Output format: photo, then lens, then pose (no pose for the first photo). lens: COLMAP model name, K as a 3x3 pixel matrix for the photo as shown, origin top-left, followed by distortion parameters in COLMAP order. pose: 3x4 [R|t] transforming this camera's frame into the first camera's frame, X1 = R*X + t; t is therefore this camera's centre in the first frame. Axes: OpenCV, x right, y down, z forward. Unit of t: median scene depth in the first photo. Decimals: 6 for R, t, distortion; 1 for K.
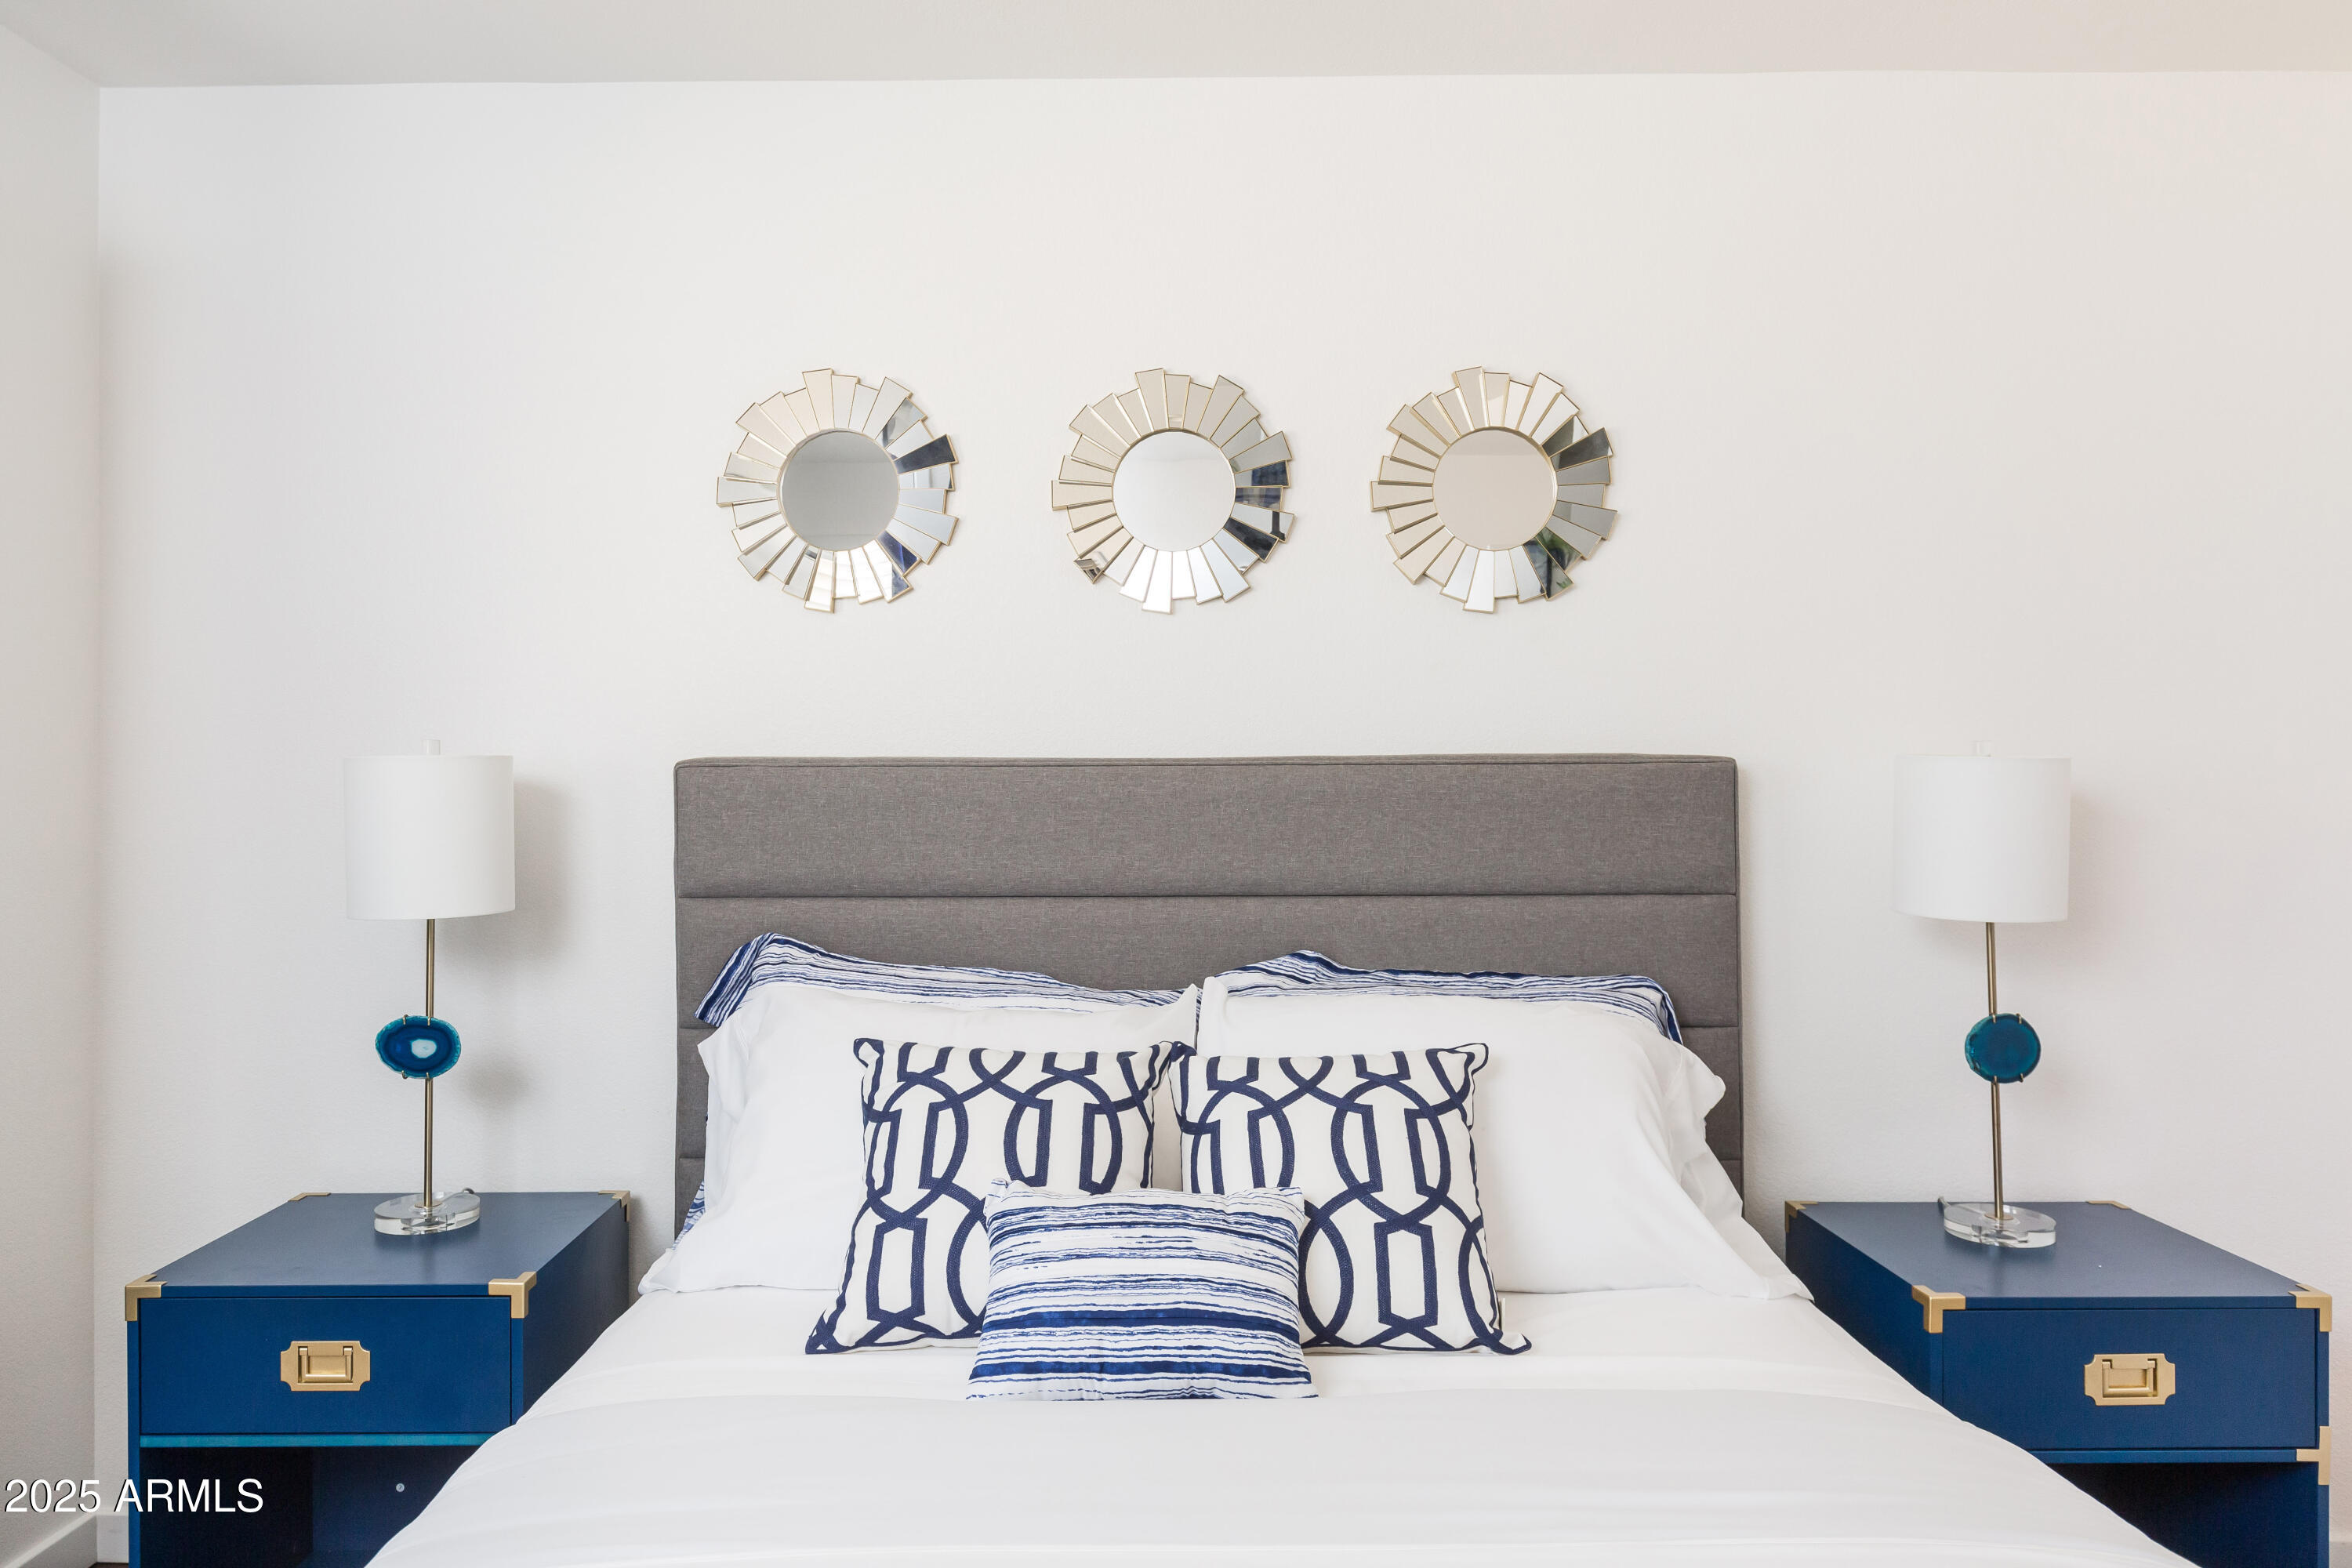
lens RADIAL K [[1619.1, 0, 1176.6], [0, 1619.1, 772.0], [0, 0, 1]] dist [-0.002897, -0.002333]
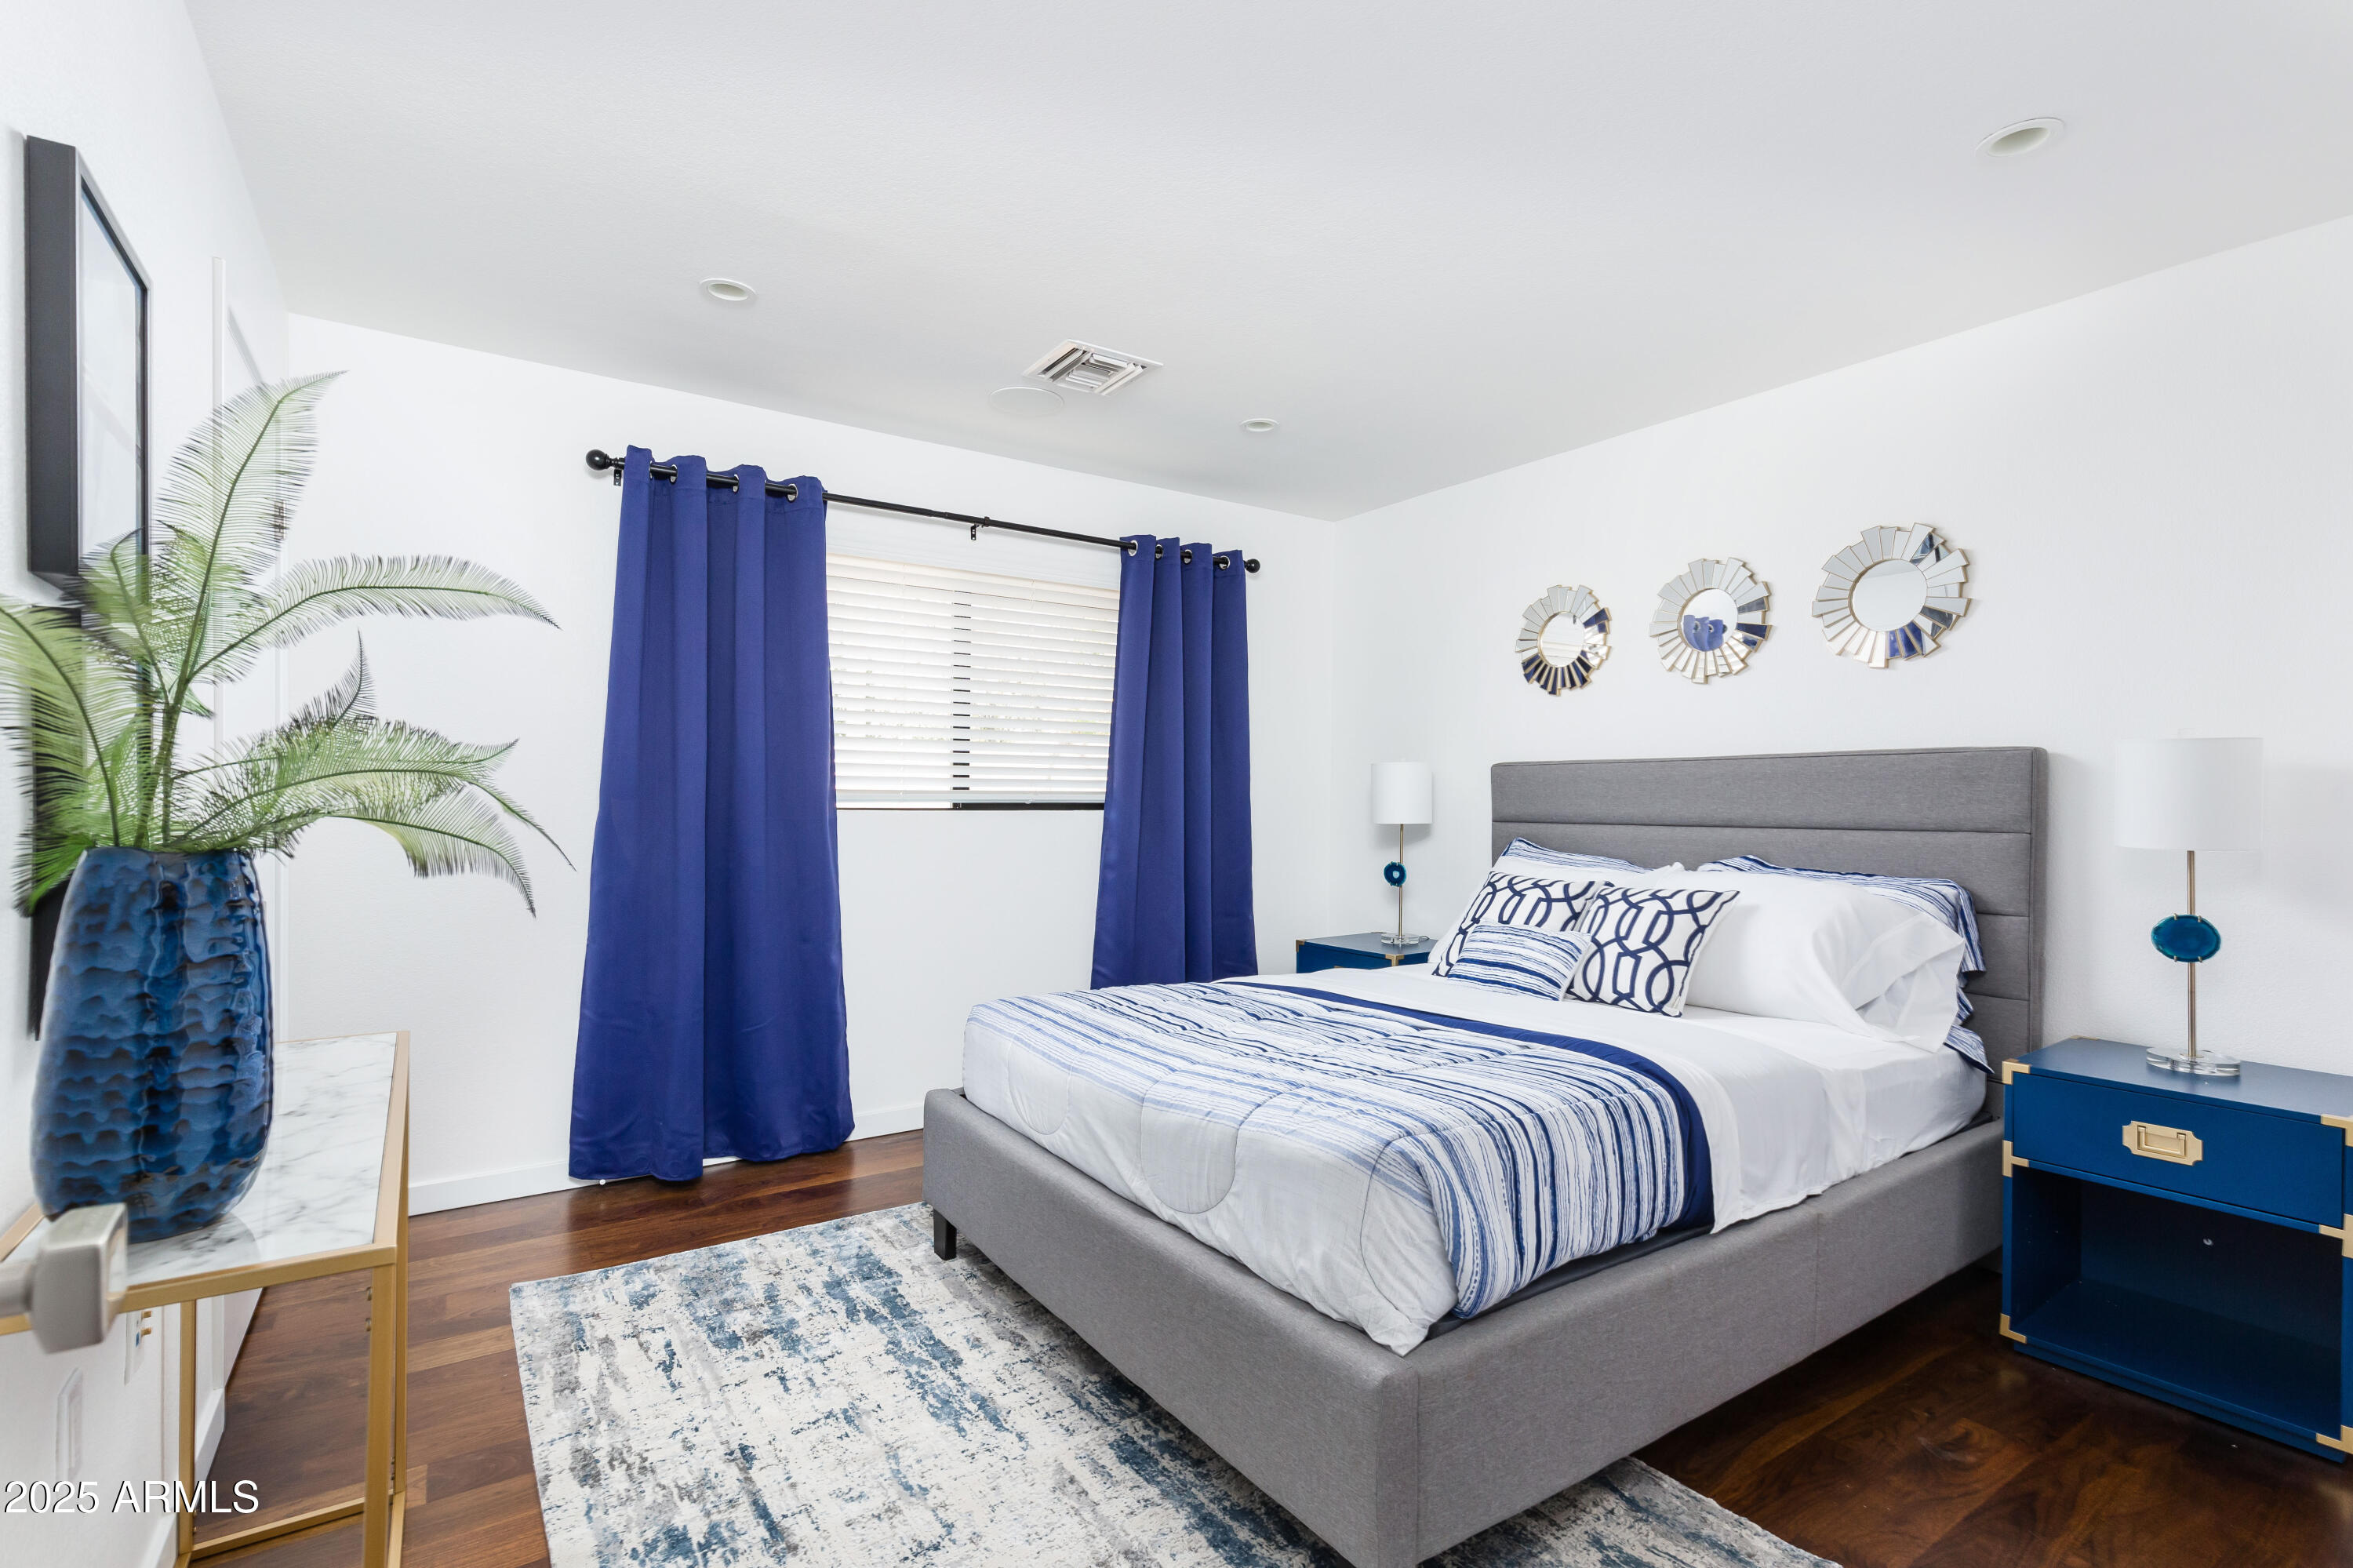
lens RADIAL K [[1101.0, 0, 1183.8], [0, 1101.0, 798.4], [0, 0, 1]] dist [0.010848, -0.002537]
pose [[0.577081, 0.003126, -0.816681, 0.754484], [0.003537, 0.999974, 0.006327, 0.031868], [0.816679, -0.006539, 0.577055, -0.301594]]
